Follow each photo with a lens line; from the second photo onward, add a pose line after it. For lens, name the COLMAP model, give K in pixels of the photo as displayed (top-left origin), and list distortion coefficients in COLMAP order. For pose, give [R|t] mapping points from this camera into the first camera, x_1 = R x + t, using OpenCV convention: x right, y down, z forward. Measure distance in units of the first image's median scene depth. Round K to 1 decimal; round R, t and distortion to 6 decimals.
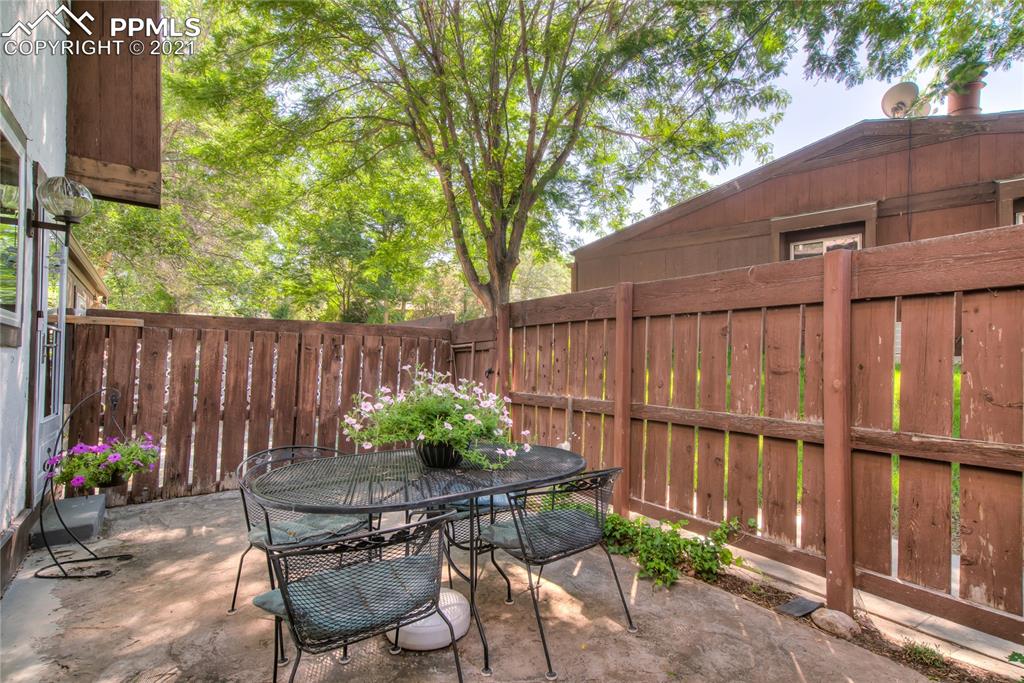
lens RADIAL K [[494.6, 0, 512.0], [0, 494.6, 341.5], [0, 0, 1]] dist [0.028728, 0.000667]
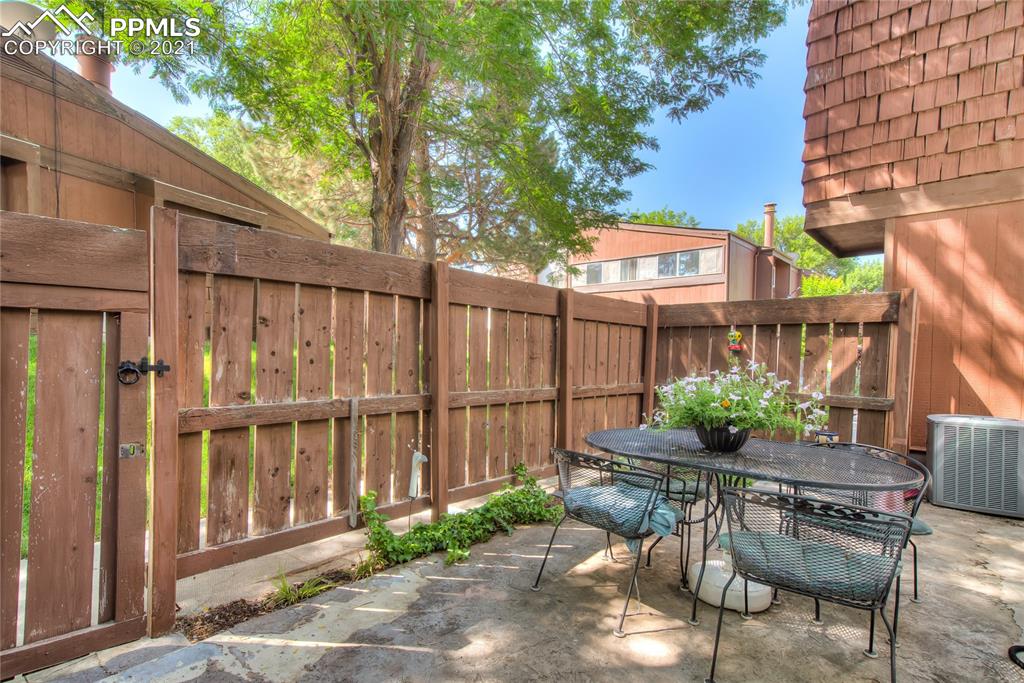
lens RADIAL K [[502.7, 0, 509.4], [0, 502.7, 353.9], [0, 0, 1]] dist [0.032365, 0.000747]
pose [[-0.211921, -0.013804, 0.977189, -0.698544], [-0.060160, 0.998188, 0.001054, 0.039198], [-0.975433, -0.058564, -0.212367, 1.052470]]
